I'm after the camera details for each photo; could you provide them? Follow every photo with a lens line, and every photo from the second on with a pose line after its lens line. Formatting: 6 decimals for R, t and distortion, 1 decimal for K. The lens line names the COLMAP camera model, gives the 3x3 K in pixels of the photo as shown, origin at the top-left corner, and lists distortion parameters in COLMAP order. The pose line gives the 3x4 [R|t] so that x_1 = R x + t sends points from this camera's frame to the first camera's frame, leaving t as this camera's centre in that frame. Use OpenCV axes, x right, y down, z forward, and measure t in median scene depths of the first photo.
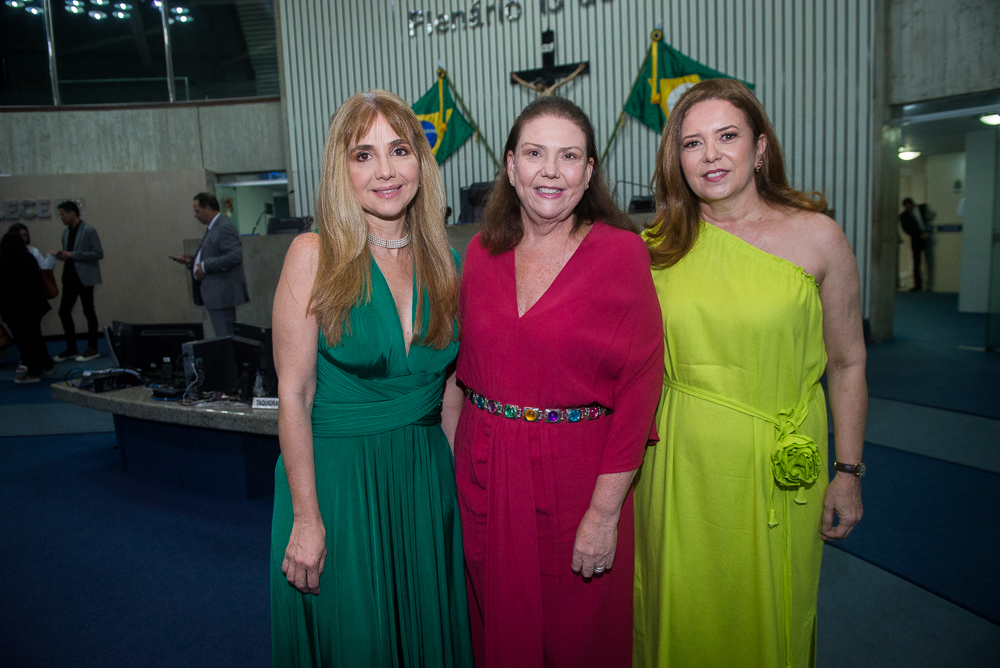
lens RADIAL K [[687.3, 0, 498.3], [0, 687.3, 341.4], [0, 0, 1]] dist [-0.058570, 0.003448]
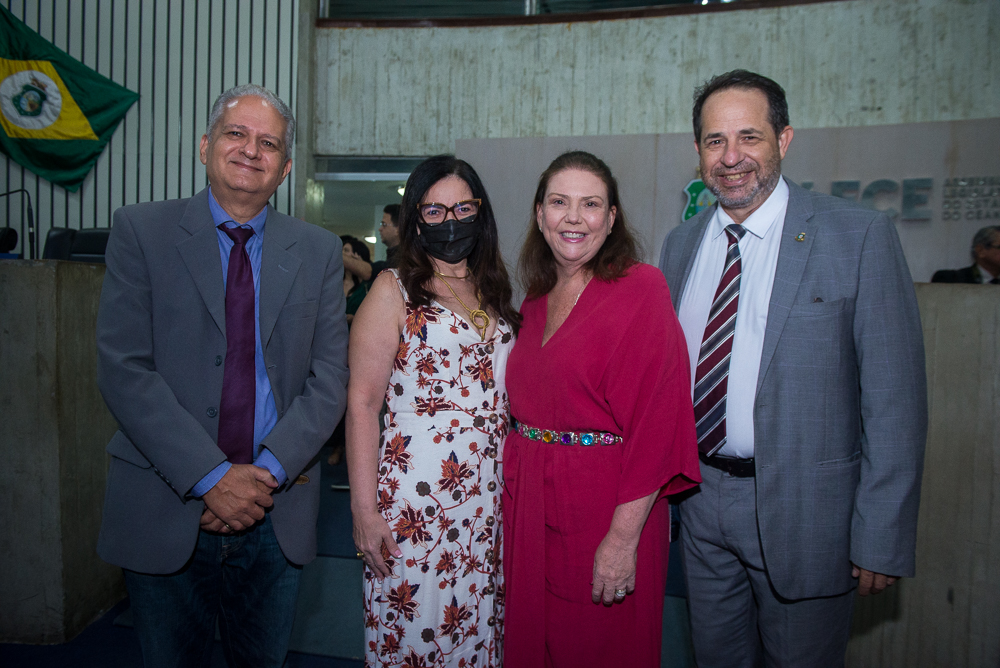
lens RADIAL K [[685.5, 0, 479.1], [0, 685.5, 332.8], [0, 0, 1]] dist [-0.026061, -0.012670]
pose [[0.670131, 0.022503, 0.741901, 0.078649], [0.056217, 0.995131, -0.080962, -0.042749], [-0.740110, 0.095963, 0.665603, 0.235642]]
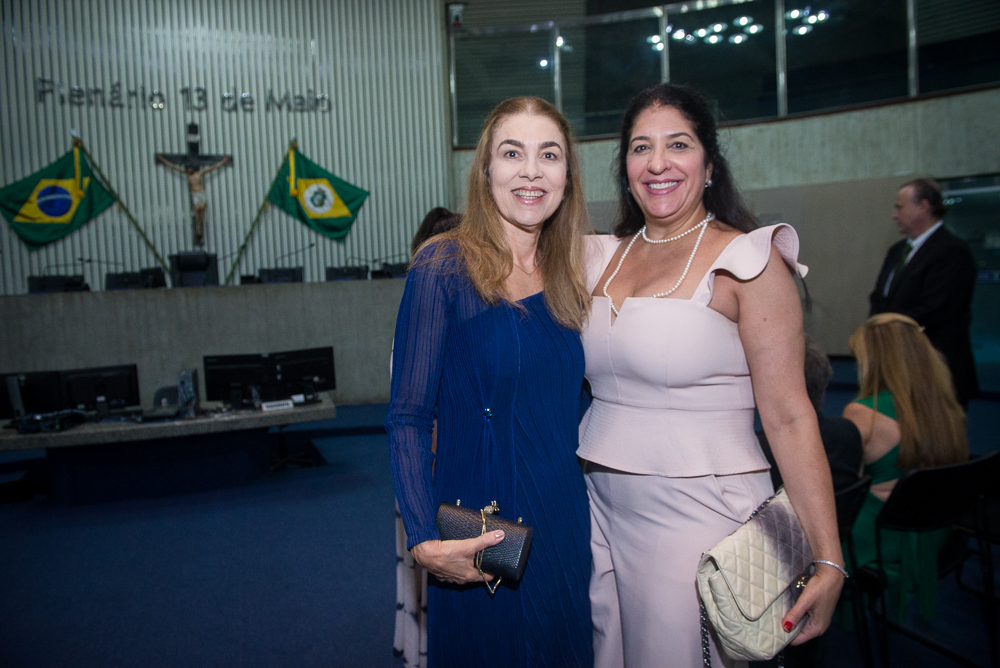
lens RADIAL K [[687.3, 0, 513.3], [0, 687.3, 338.3], [0, 0, 1]] dist [-0.058570, 0.003448]
pose [[0.660925, -0.045199, 0.749089, -0.438485], [0.123781, 0.991079, -0.049412, 0.033491], [-0.740173, 0.125380, 0.660624, -0.126809]]
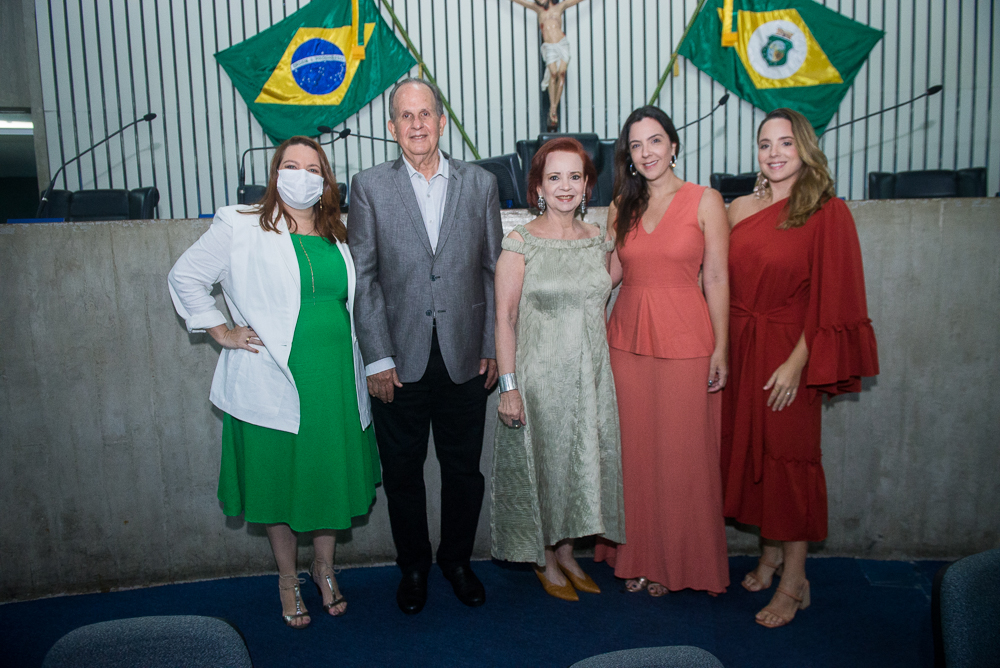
lens RADIAL K [[687.3, 0, 501.7], [0, 687.3, 341.0], [0, 0, 1]] dist [-0.058570, 0.003448]
pose [[0.902831, -0.043120, 0.427827, -0.241605], [0.052872, 0.998541, -0.010933, -0.060036], [-0.426732, 0.032491, 0.903794, 0.462224]]
